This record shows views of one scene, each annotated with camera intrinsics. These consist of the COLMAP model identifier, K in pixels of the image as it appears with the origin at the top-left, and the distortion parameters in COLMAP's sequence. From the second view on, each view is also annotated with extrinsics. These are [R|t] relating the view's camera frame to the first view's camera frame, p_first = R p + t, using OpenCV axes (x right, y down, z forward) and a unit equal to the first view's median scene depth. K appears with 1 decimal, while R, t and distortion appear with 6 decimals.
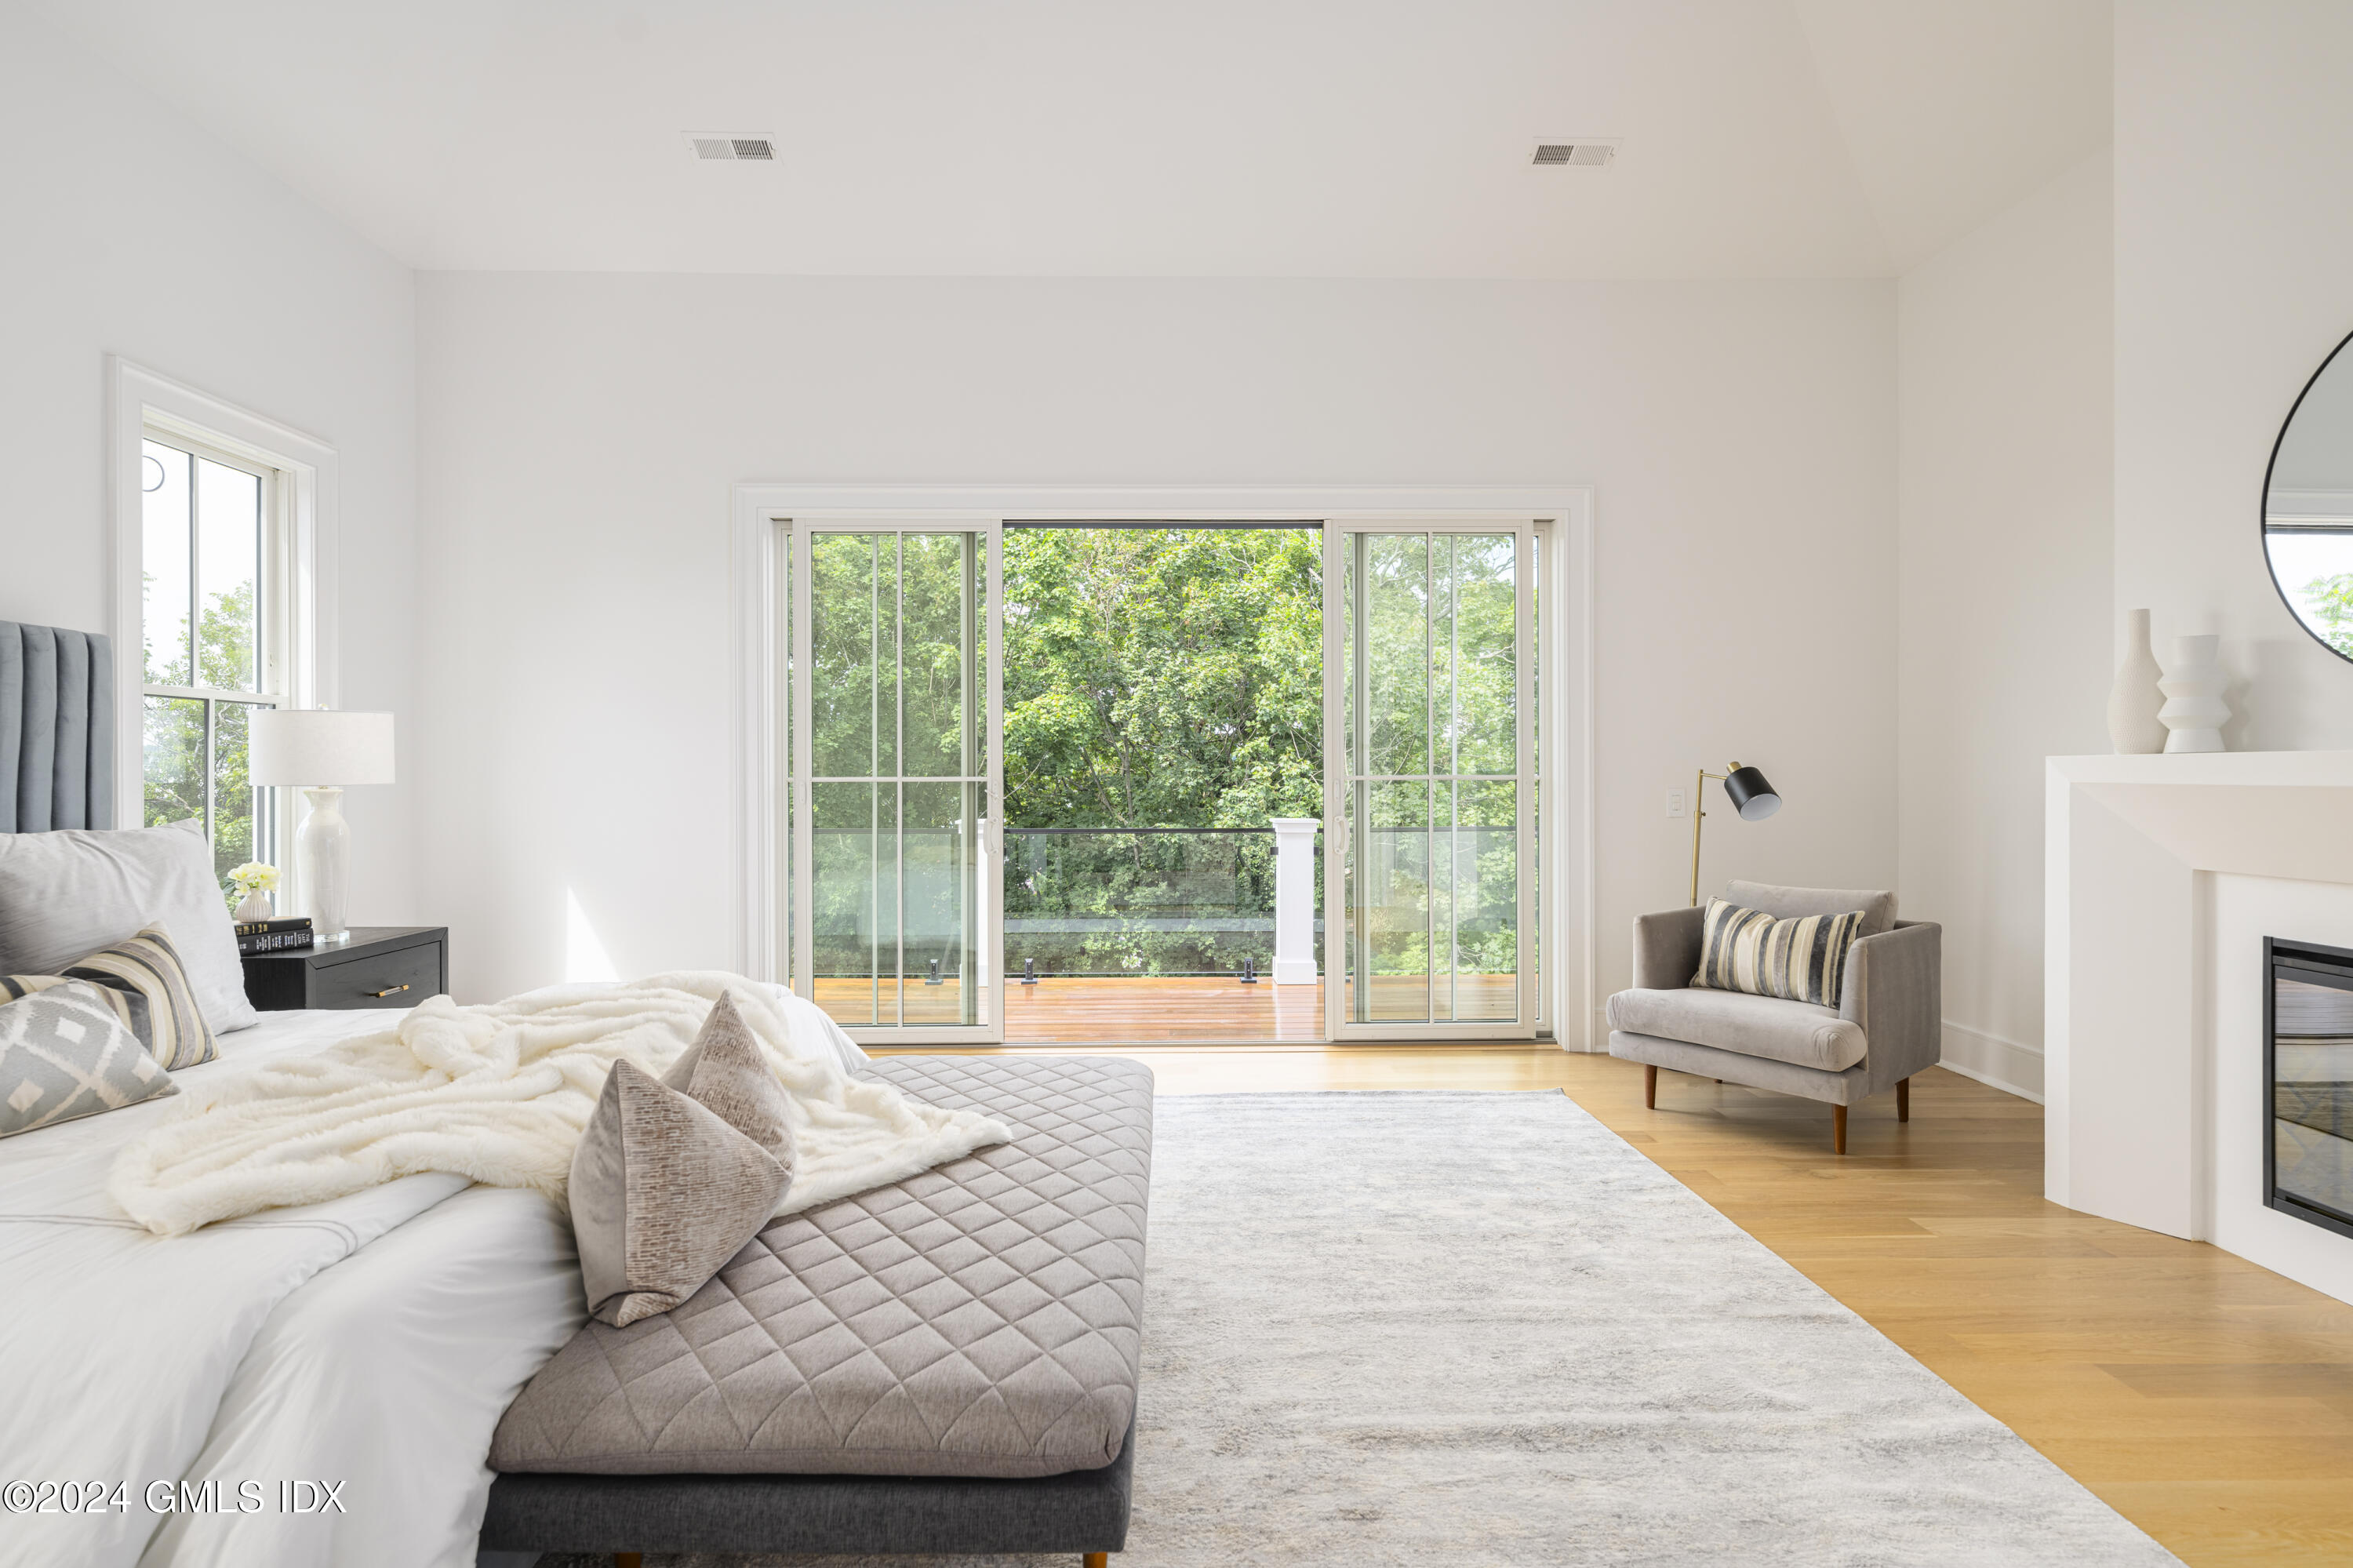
lens RADIAL K [[1125.4, 0, 1176.5], [0, 1125.4, 784.0], [0, 0, 1]] dist [-0.001788, -0.000687]
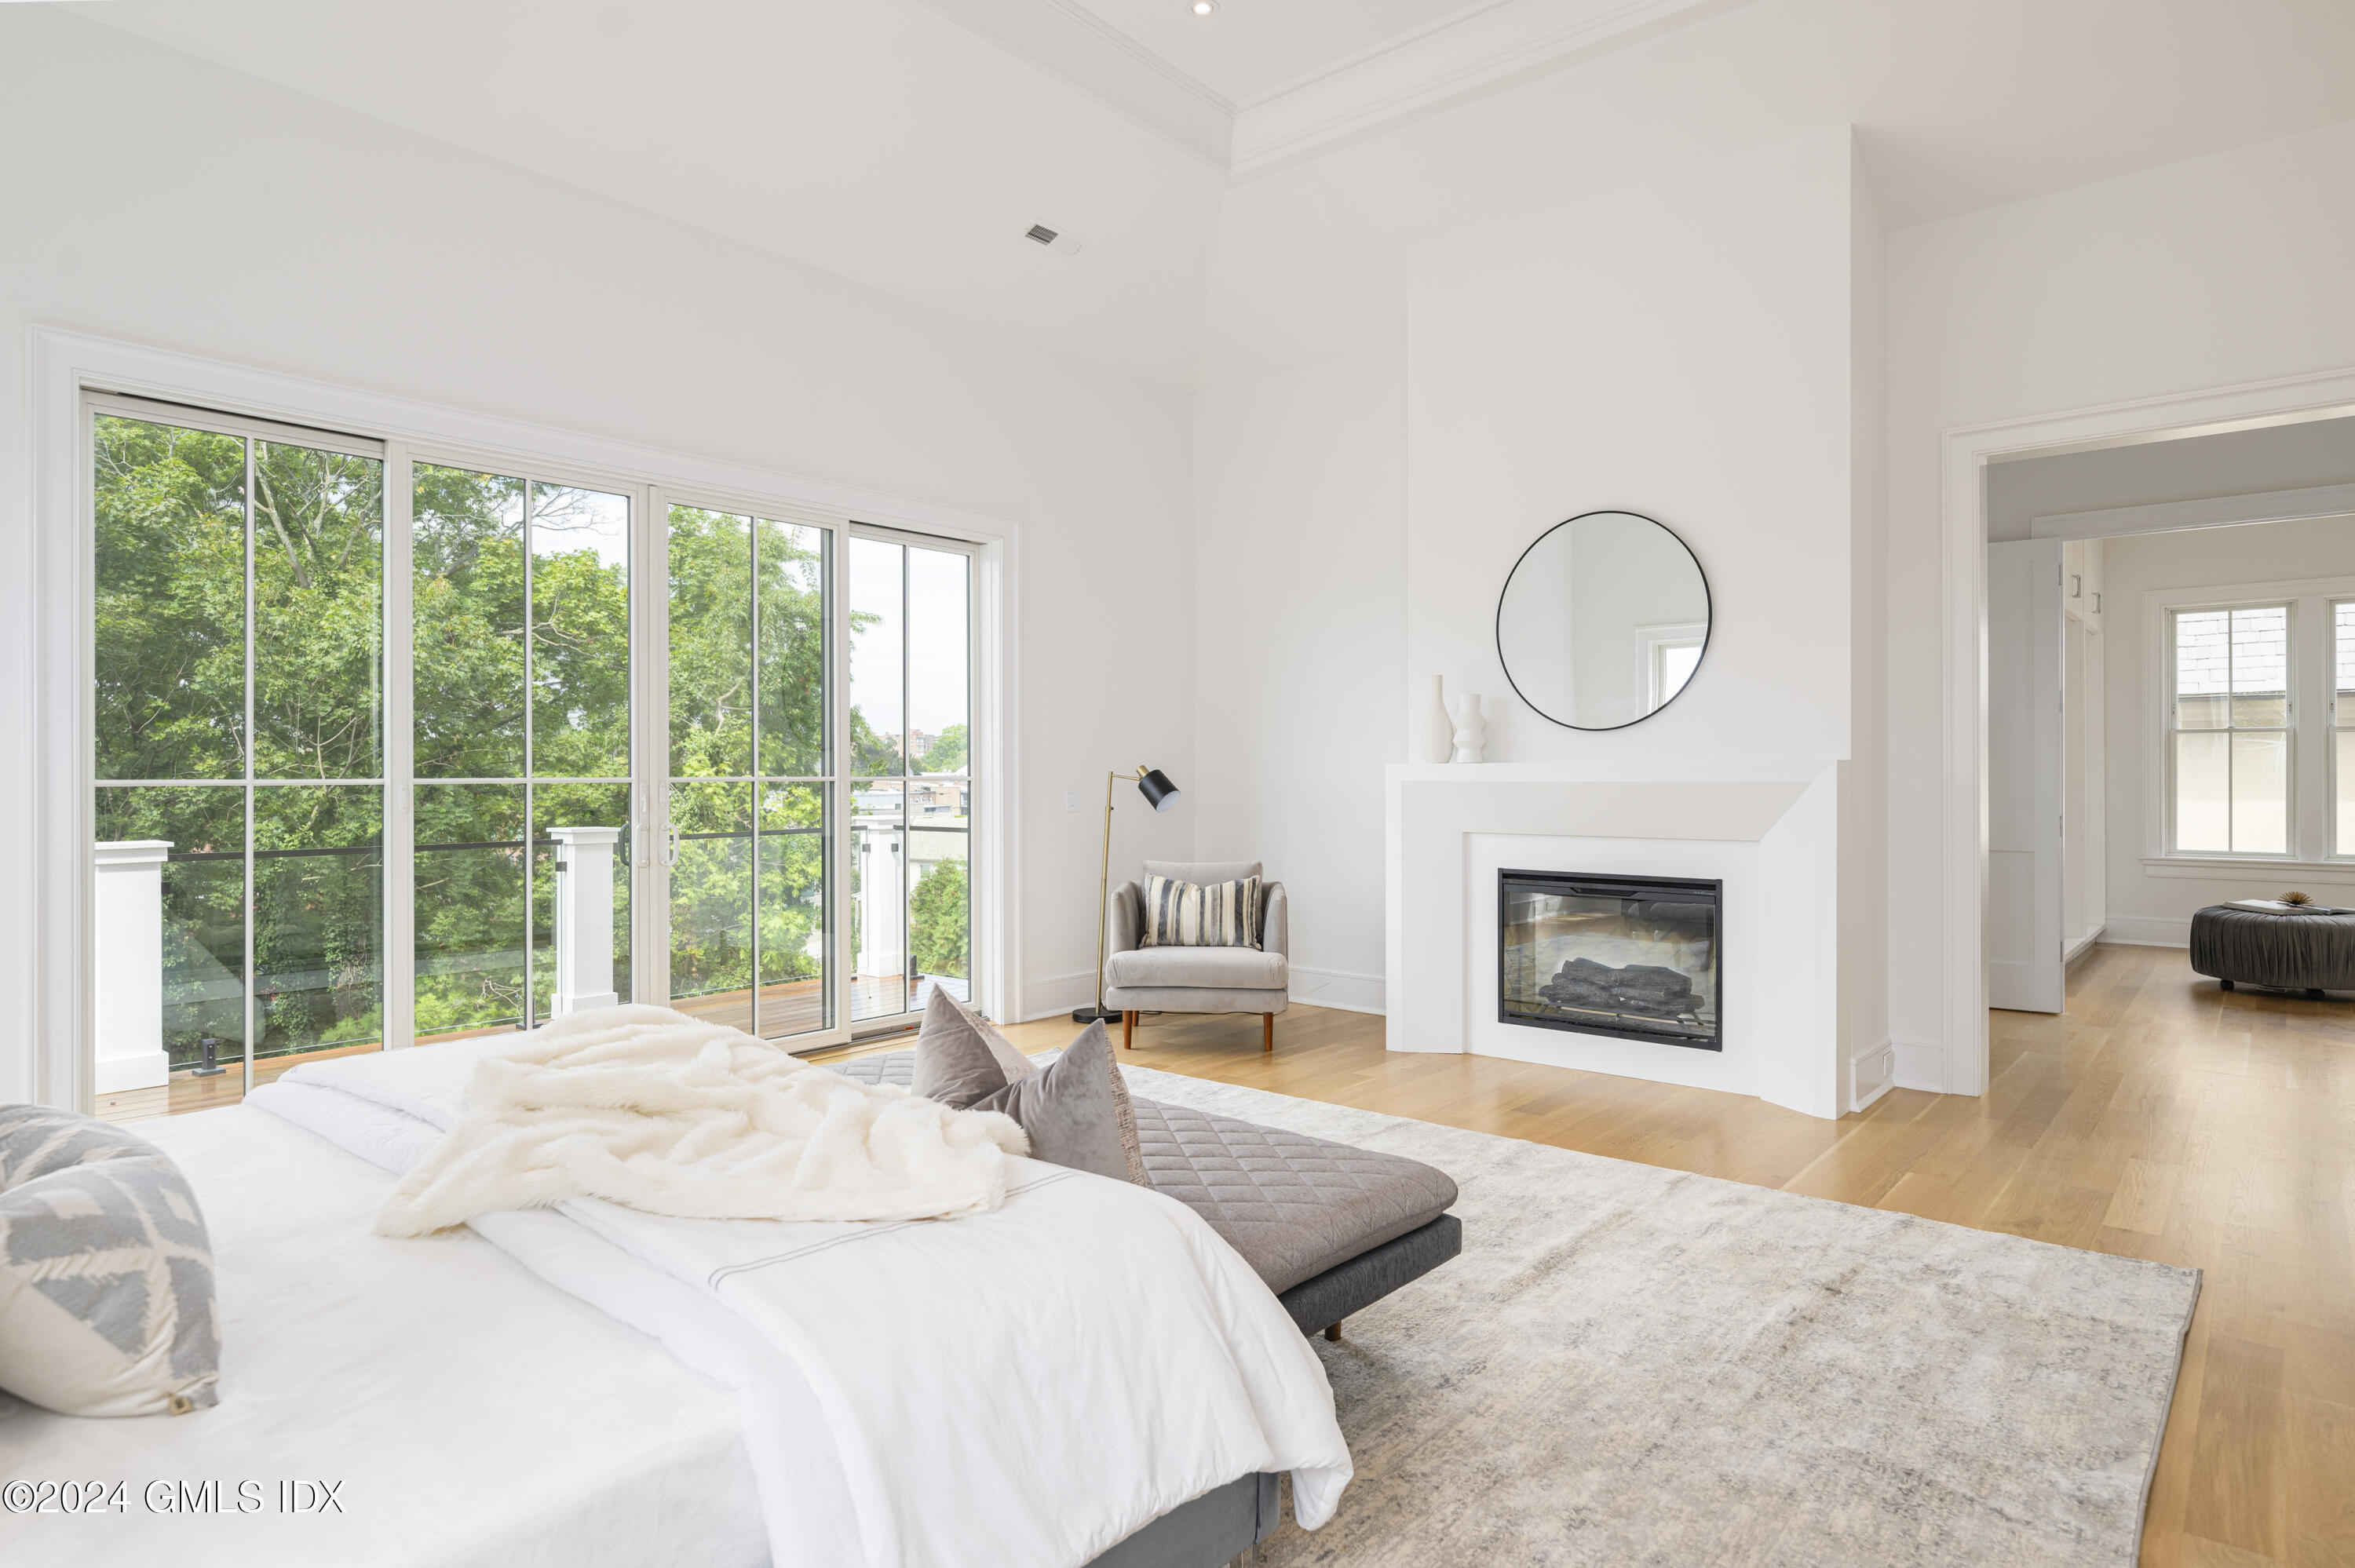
lens RADIAL K [[1312.5, 0, 1177.5], [0, 1312.5, 784.0], [0, 0, 1]] dist [-0.000906, -0.000199]
pose [[0.660468, -0.005277, 0.750836, -0.640018], [0.006975, 0.999975, 0.000893, -0.000323], [-0.750822, 0.004647, 0.660488, 0.017620]]
